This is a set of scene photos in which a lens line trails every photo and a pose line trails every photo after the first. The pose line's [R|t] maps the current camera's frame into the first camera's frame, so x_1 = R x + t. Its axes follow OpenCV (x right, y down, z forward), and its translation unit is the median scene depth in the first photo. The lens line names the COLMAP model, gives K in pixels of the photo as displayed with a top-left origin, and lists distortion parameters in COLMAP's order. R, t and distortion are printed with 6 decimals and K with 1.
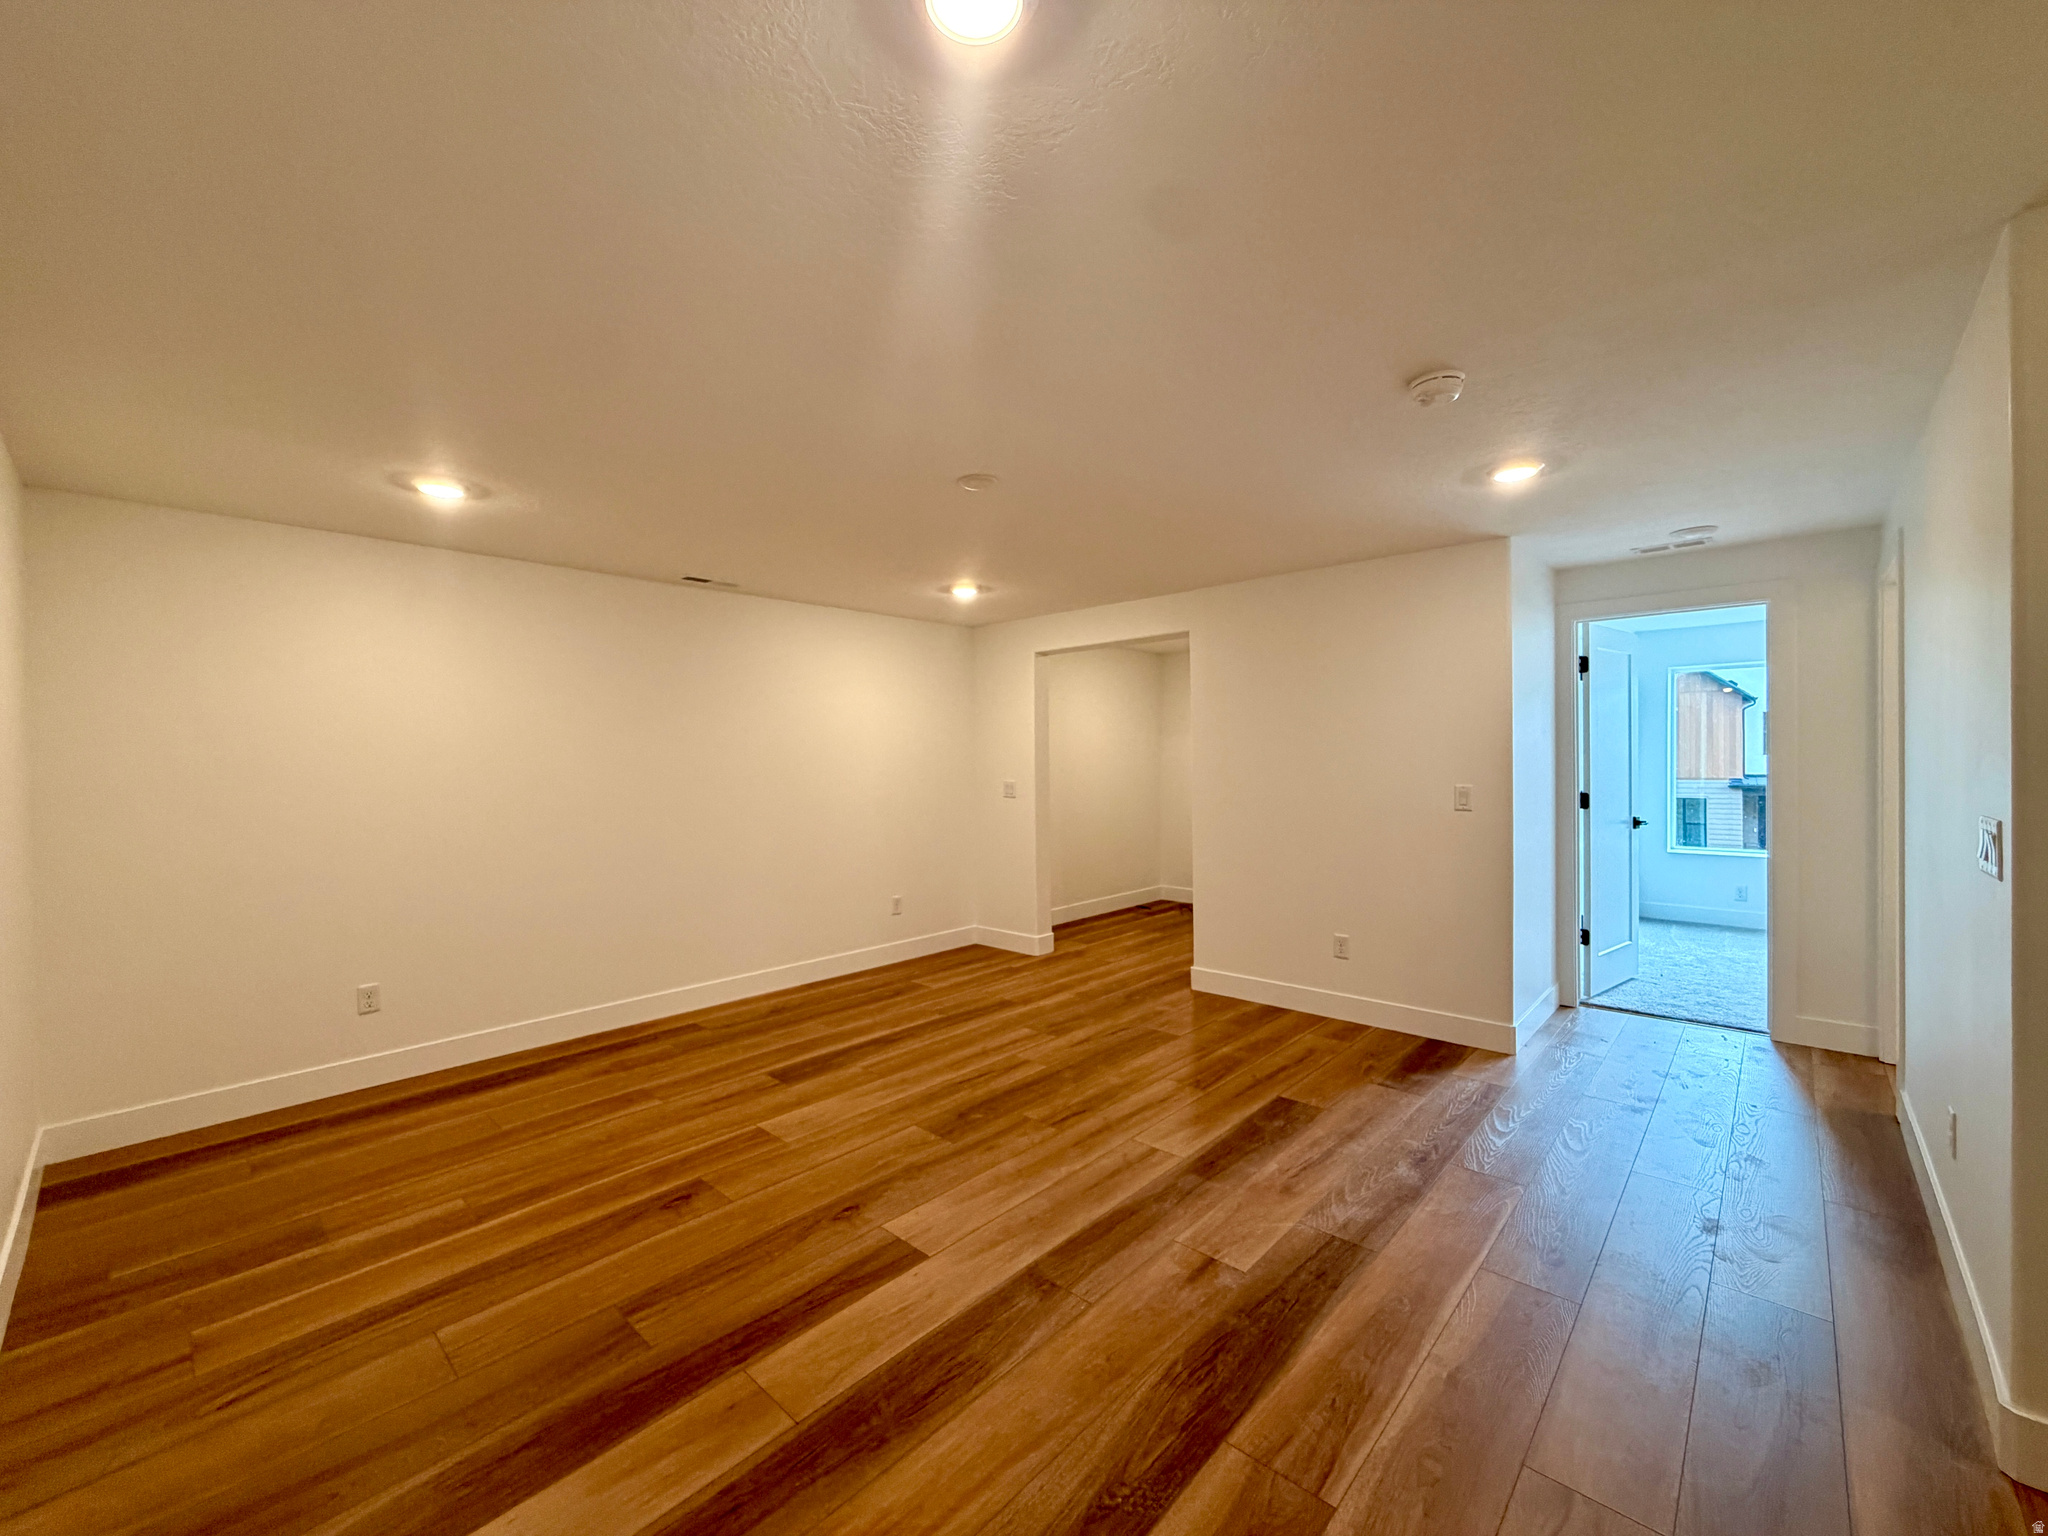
lens RADIAL K [[817.6, 0, 1025.5], [0, 817.6, 759.0], [0, 0, 1]] dist [-0.001101, -0.000080]
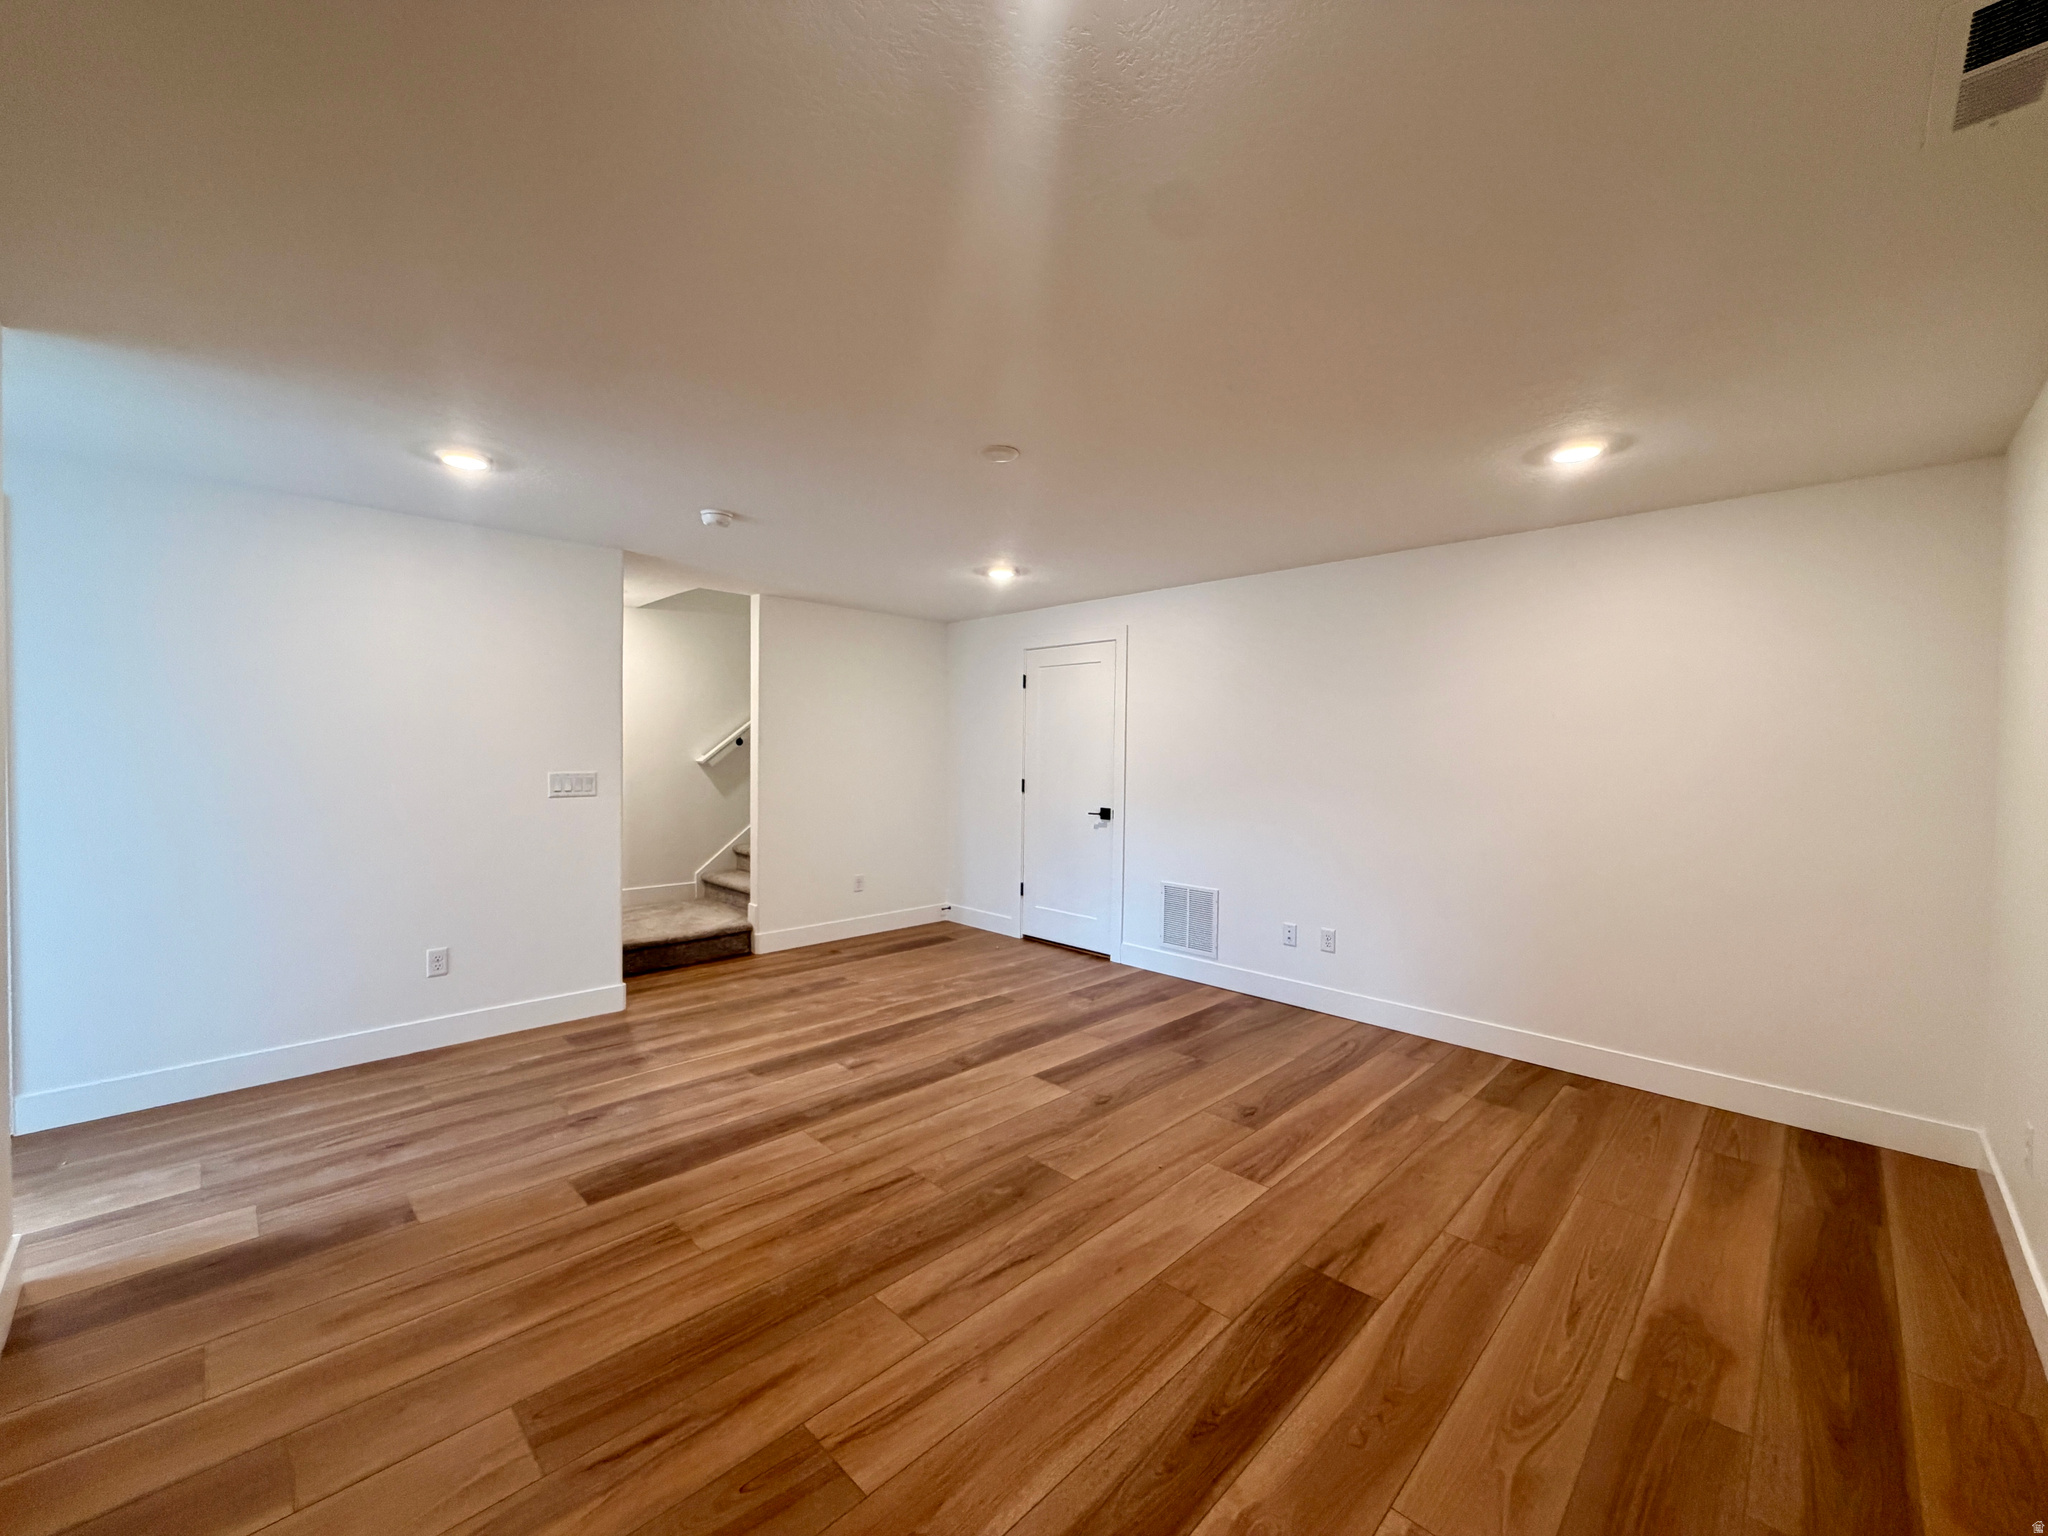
lens RADIAL K [[817.6, 0, 1024.1], [0, 817.6, 761.1], [0, 0, 1]] dist [-0.001101, -0.000080]
pose [[-0.999409, -0.000321, 0.034377, -0.116557], [0.000094, 0.999927, 0.012076, 0.007200], [-0.034379, 0.012073, -0.999336, 1.919905]]
